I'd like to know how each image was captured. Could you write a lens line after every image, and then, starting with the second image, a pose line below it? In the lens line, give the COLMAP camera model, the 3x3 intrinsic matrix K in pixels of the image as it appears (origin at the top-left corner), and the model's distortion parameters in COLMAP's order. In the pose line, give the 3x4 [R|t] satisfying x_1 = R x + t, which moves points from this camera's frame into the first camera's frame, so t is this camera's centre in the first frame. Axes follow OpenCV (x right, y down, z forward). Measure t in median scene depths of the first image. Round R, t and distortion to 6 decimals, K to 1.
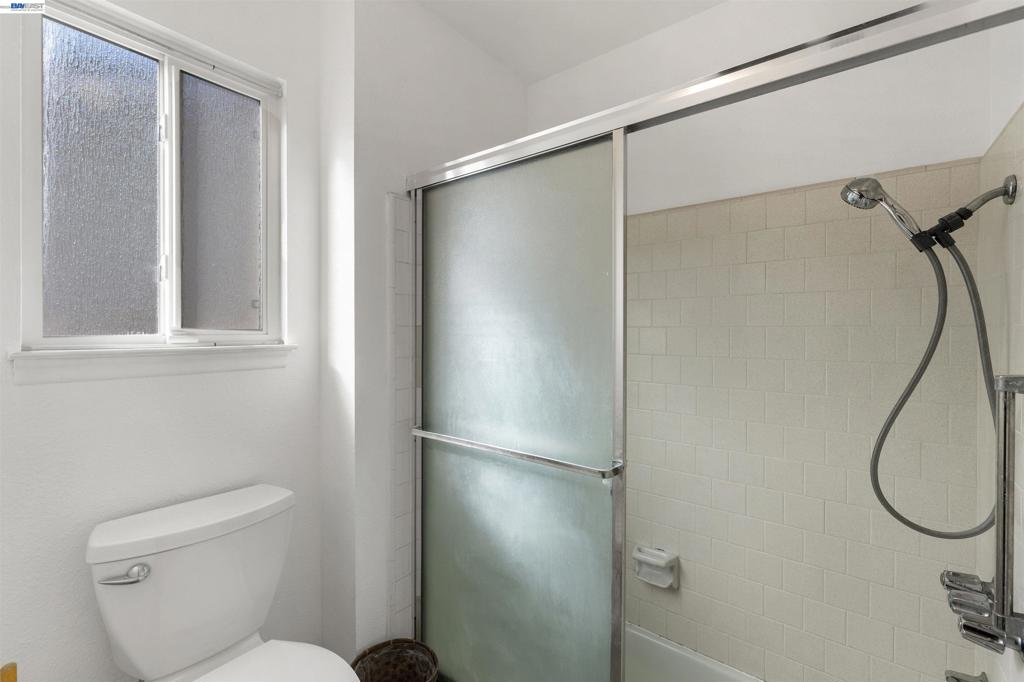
lens RADIAL K [[426.4, 0, 507.4], [0, 426.4, 333.6], [0, 0, 1]] dist [-0.017193, 0.001380]
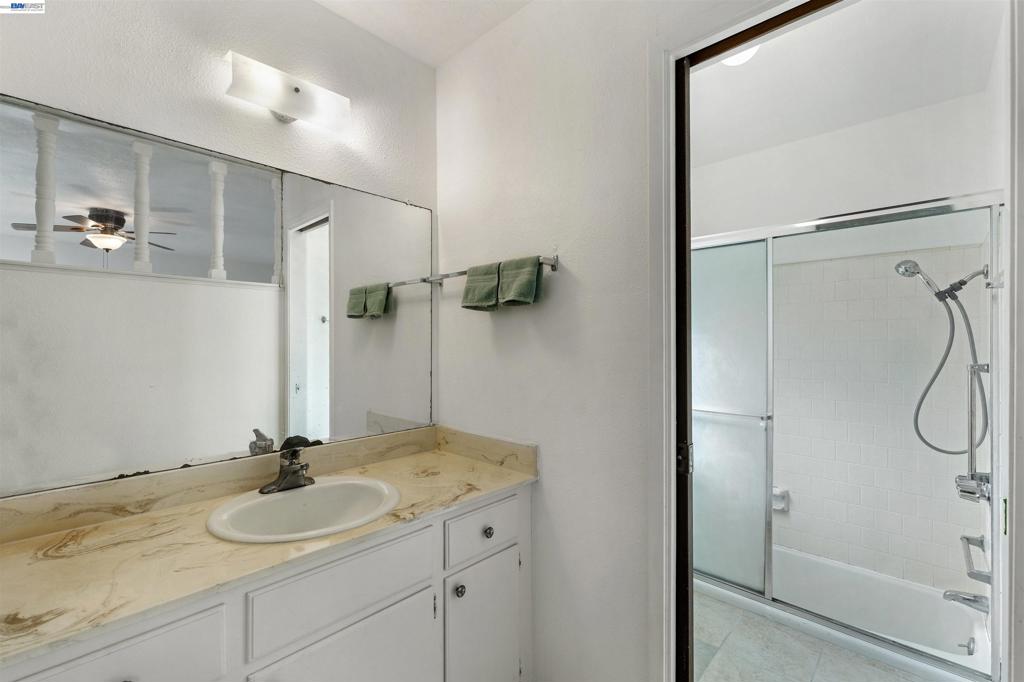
lens RADIAL K [[434.1, 0, 517.3], [0, 434.1, 346.2], [0, 0, 1]] dist [-0.005223, -0.000579]
pose [[0.996914, 0.001099, -0.078489, -0.721316], [-0.001479, 0.999987, -0.004783, 0.015327], [0.078483, 0.004884, 0.996904, -1.035804]]
